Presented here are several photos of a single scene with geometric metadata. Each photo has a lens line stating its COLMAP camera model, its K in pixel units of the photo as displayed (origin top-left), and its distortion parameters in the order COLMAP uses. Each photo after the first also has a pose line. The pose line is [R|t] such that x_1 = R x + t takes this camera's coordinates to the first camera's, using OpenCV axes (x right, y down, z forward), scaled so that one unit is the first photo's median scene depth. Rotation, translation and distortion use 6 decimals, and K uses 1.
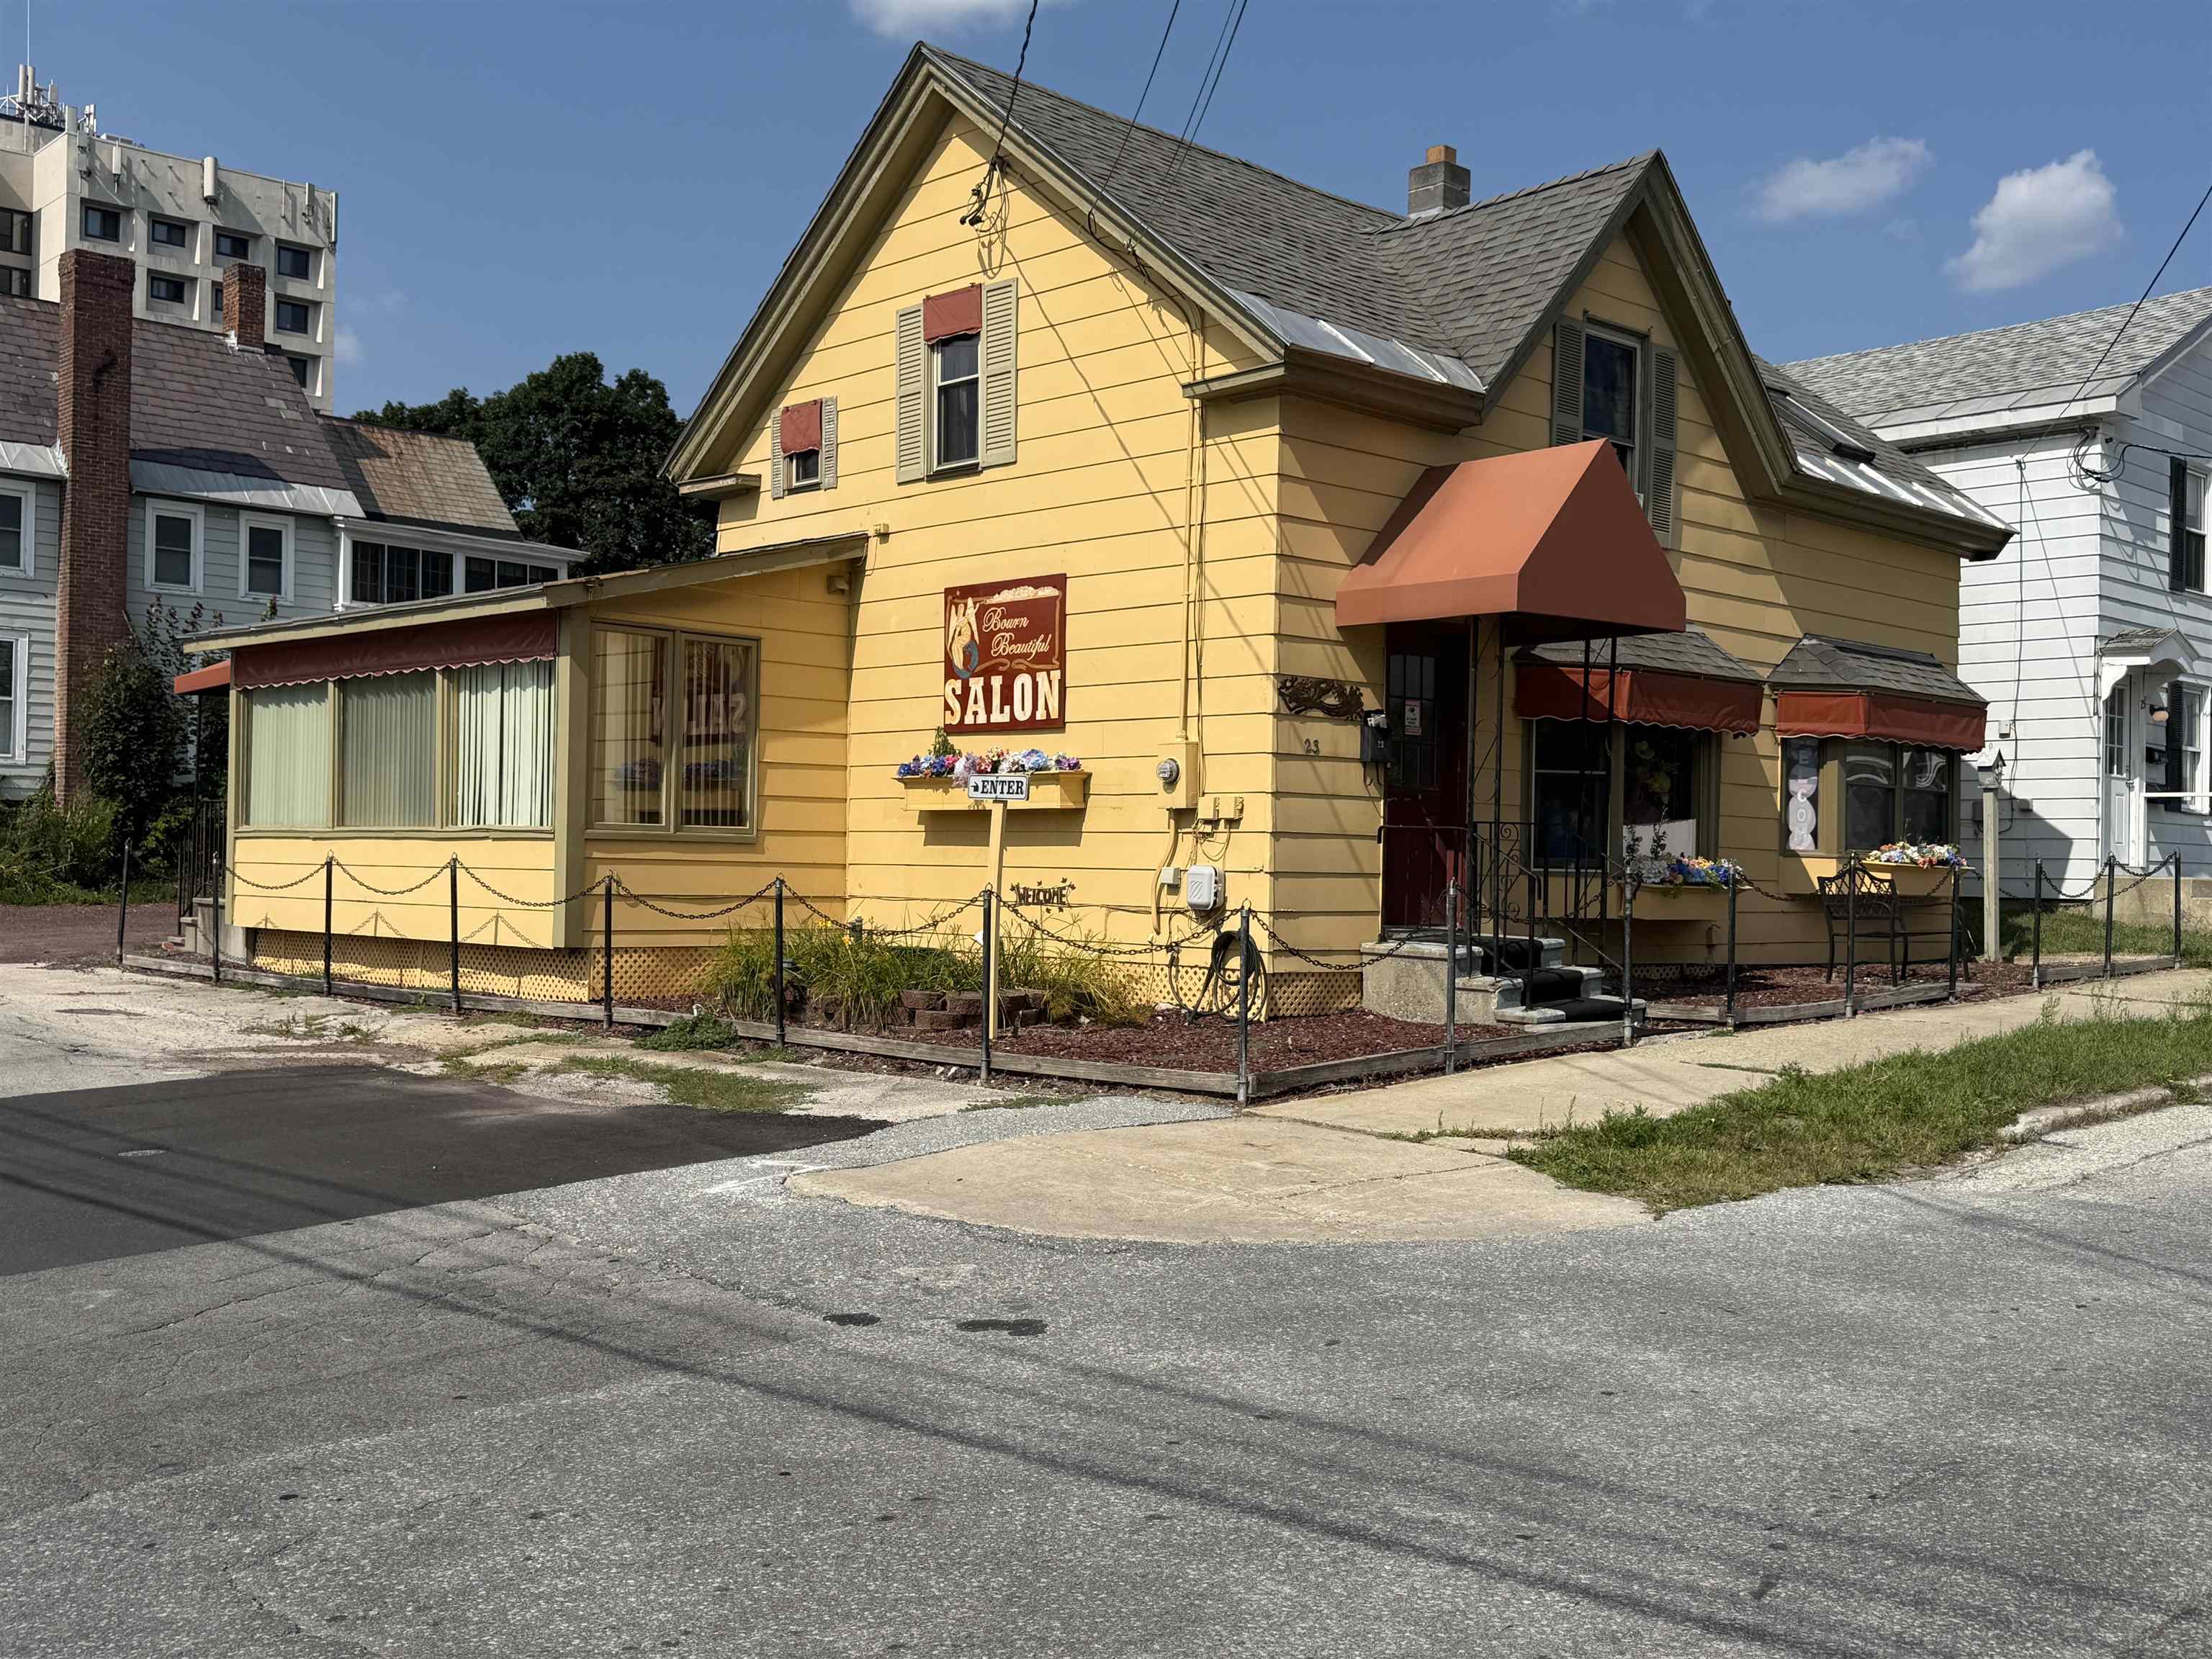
lens RADIAL K [[2212.7, 0, 1095.4], [0, 2212.7, 842.0], [0, 0, 1]] dist [0.070190, 0.000000]
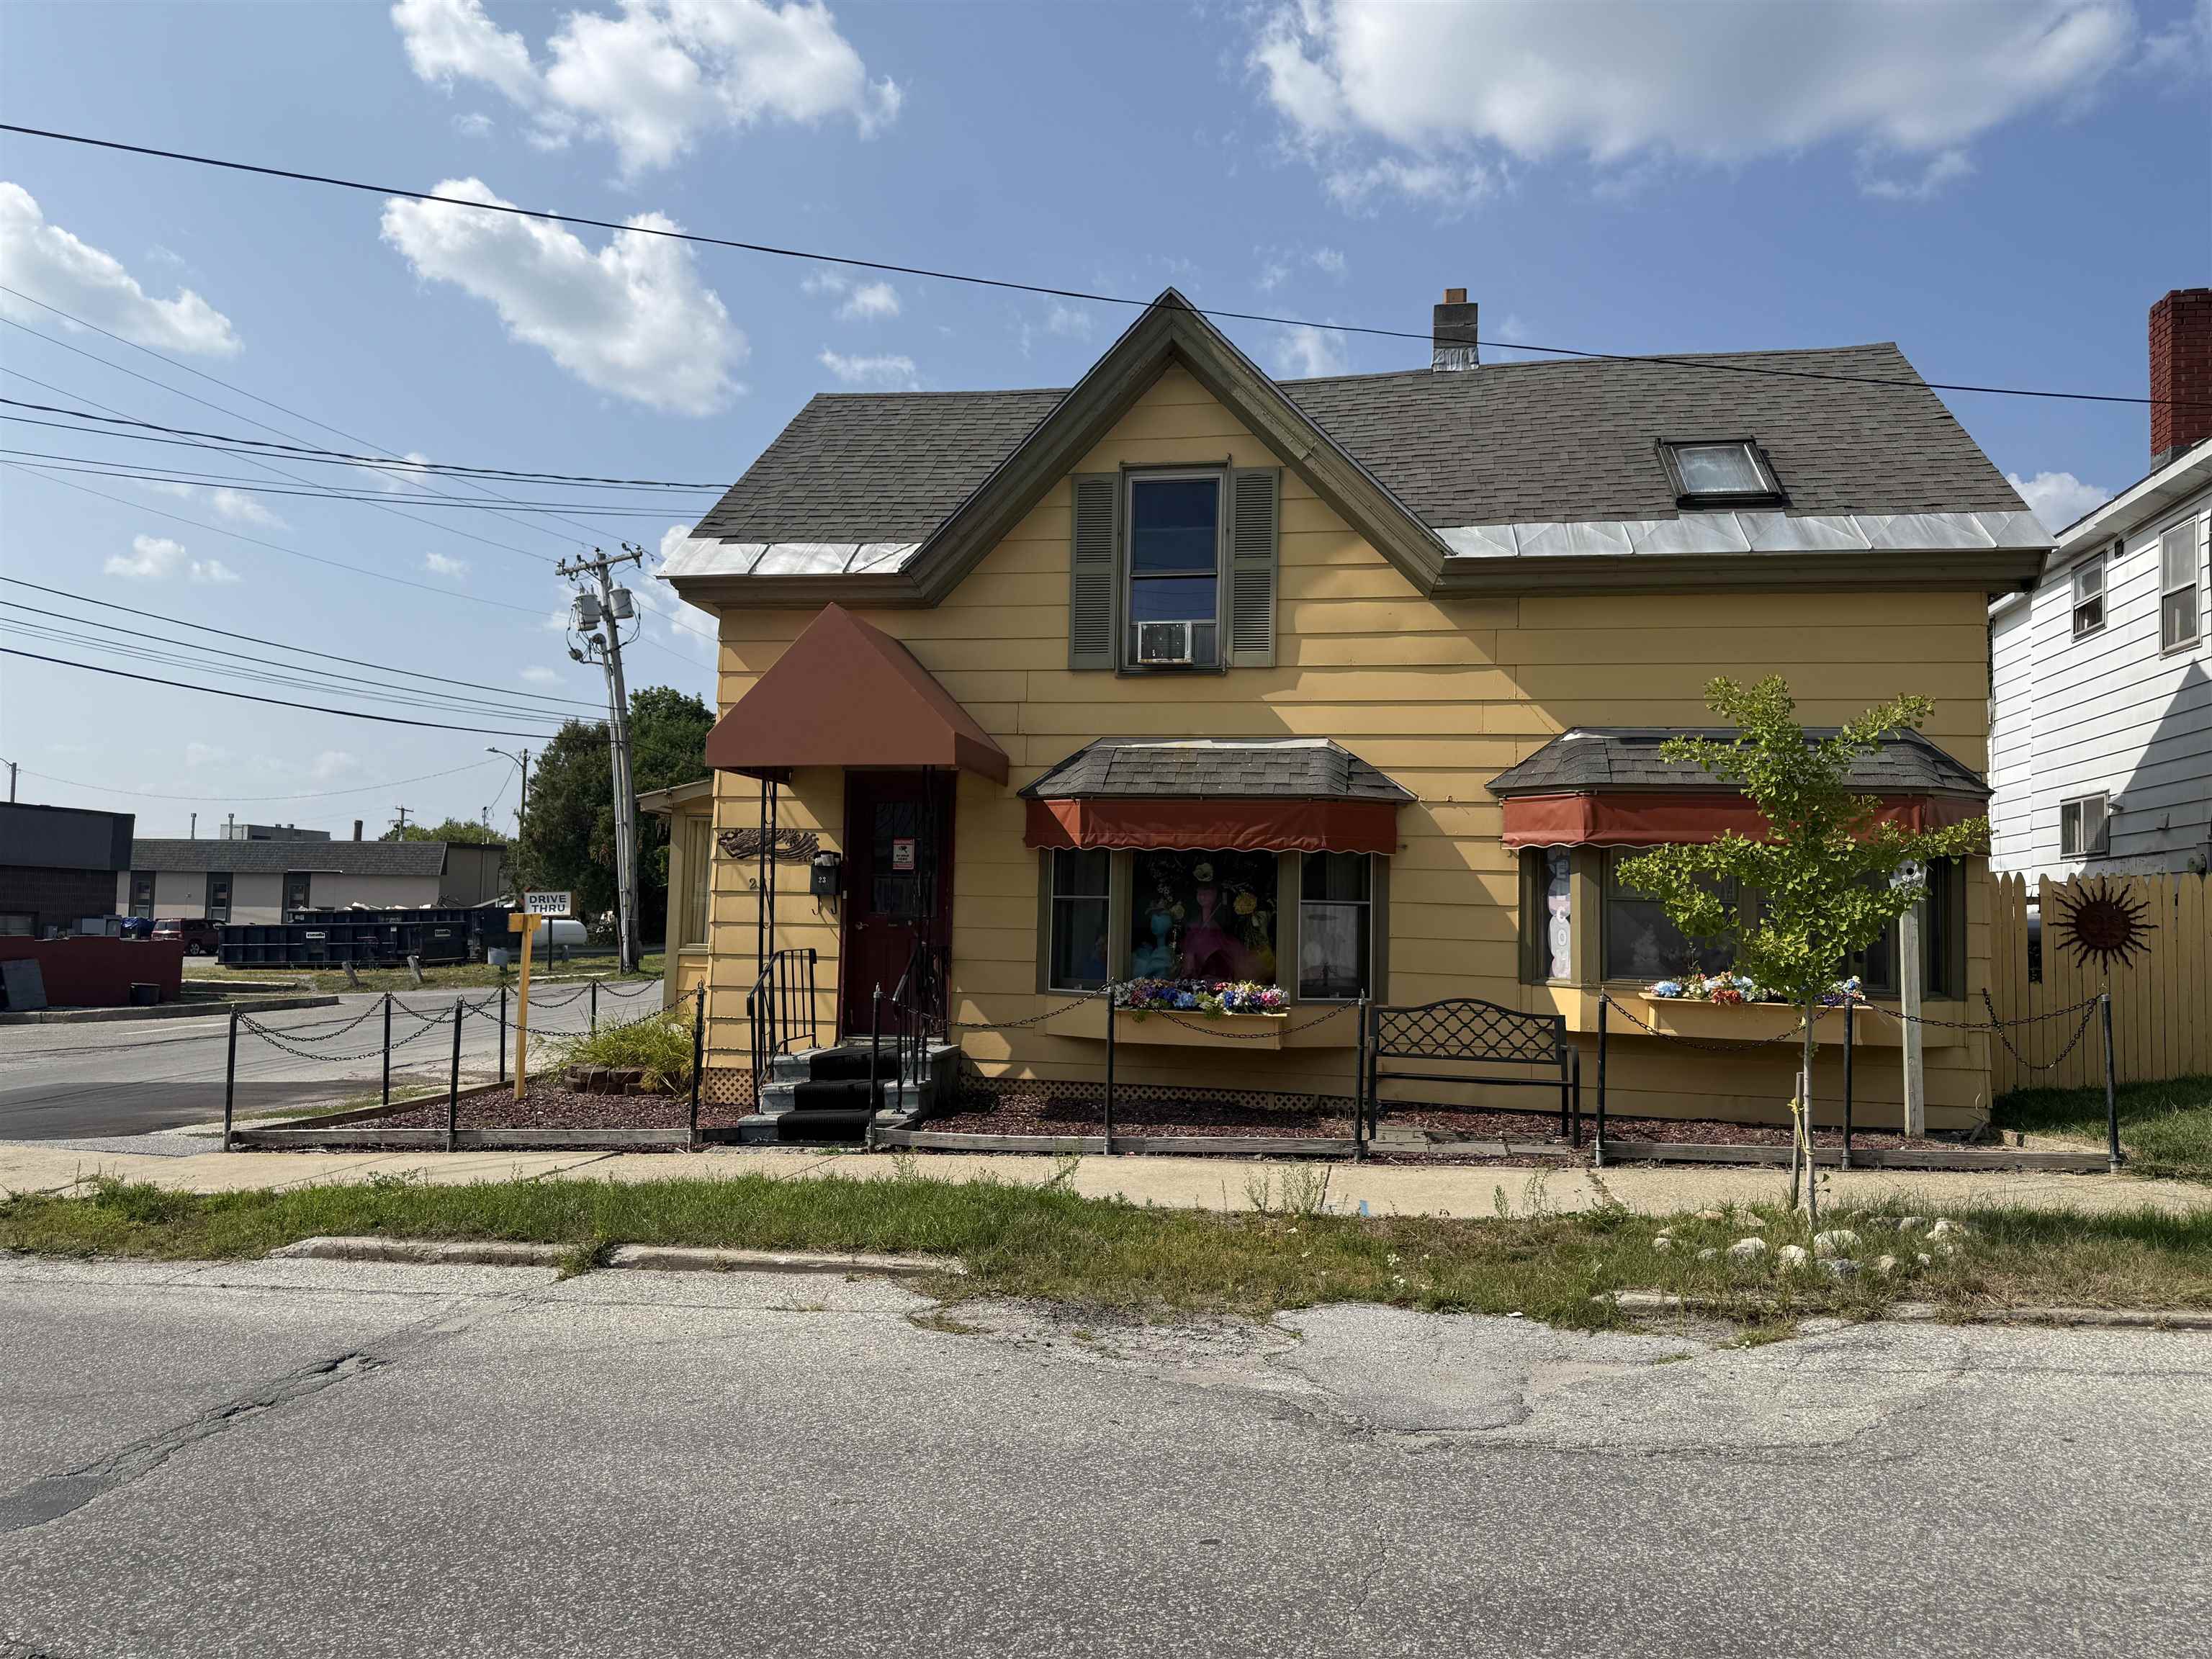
lens RADIAL K [[1566.2, 0, 1092.7], [0, 1566.2, 829.3], [0, 0, 1]] dist [0.055014, -0.049708]
pose [[0.580675, -0.056468, -0.812175, 0.788108], [-0.005785, 0.997280, -0.073474, -0.008826], [0.814115, 0.047363, 0.578769, 0.551168]]
